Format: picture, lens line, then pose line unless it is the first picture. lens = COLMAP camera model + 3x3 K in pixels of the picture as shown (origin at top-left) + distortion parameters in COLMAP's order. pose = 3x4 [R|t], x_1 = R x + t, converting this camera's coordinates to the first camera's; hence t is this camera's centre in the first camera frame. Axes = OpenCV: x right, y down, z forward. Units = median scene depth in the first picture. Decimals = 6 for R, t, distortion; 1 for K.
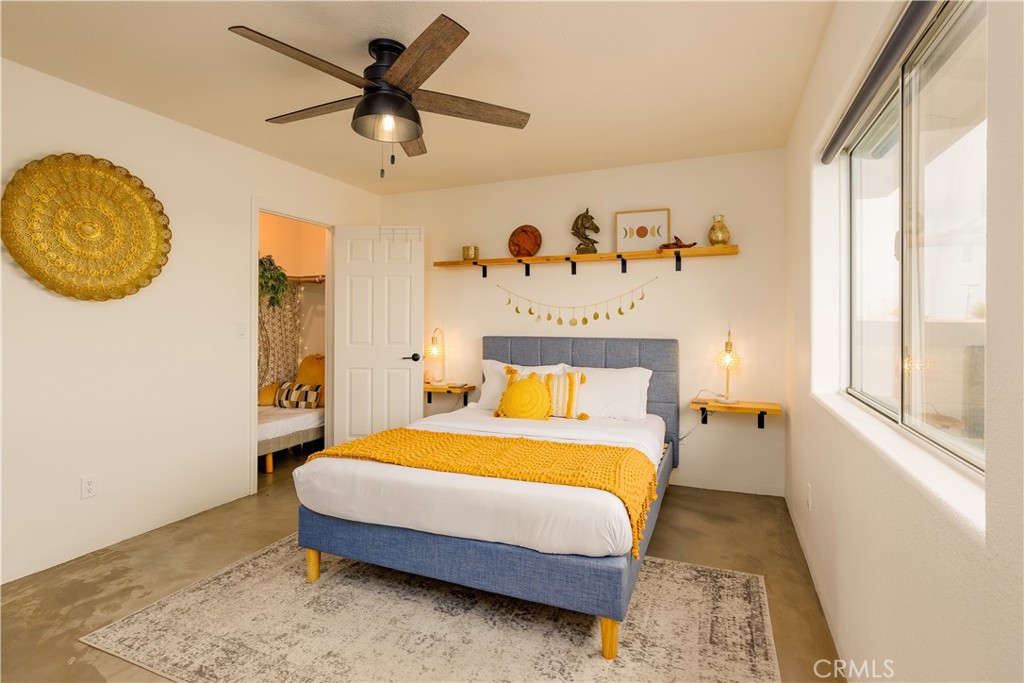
lens RADIAL K [[502.2, 0, 510.5], [0, 502.2, 321.9], [0, 0, 1]] dist [-0.002960, -0.000014]
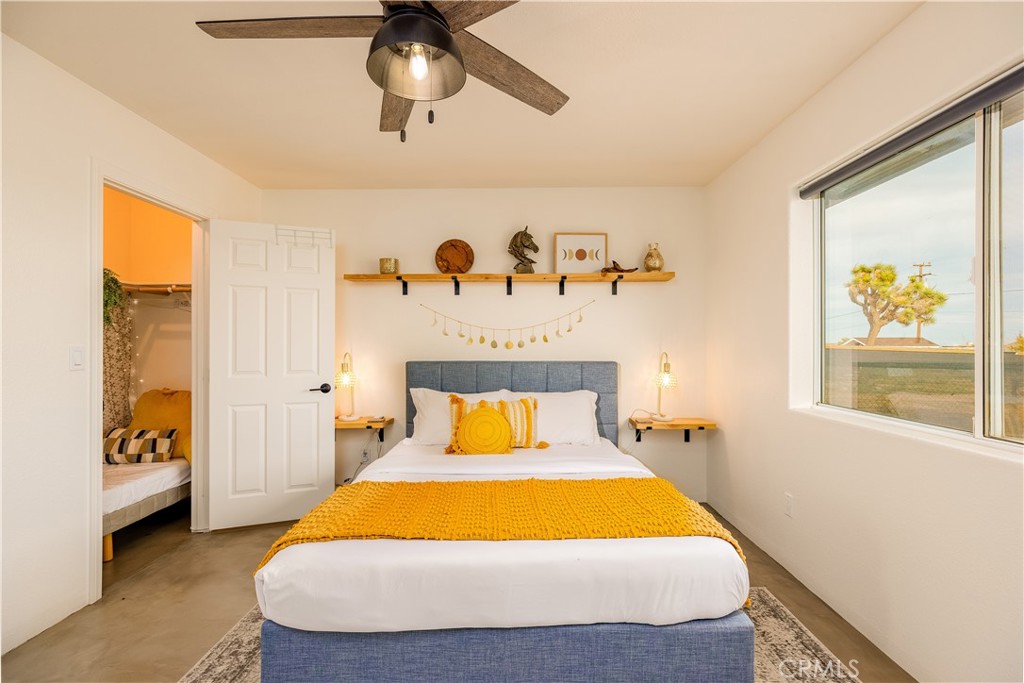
lens RADIAL K [[465.7, 0, 511.5], [0, 465.7, 346.2], [0, 0, 1]] dist [-0.003941, 0.000653]
pose [[0.923337, -0.003275, 0.383976, -0.214615], [0.003407, 0.999994, 0.000335, 0.002328], [-0.383975, 0.000999, 0.923343, 0.189973]]
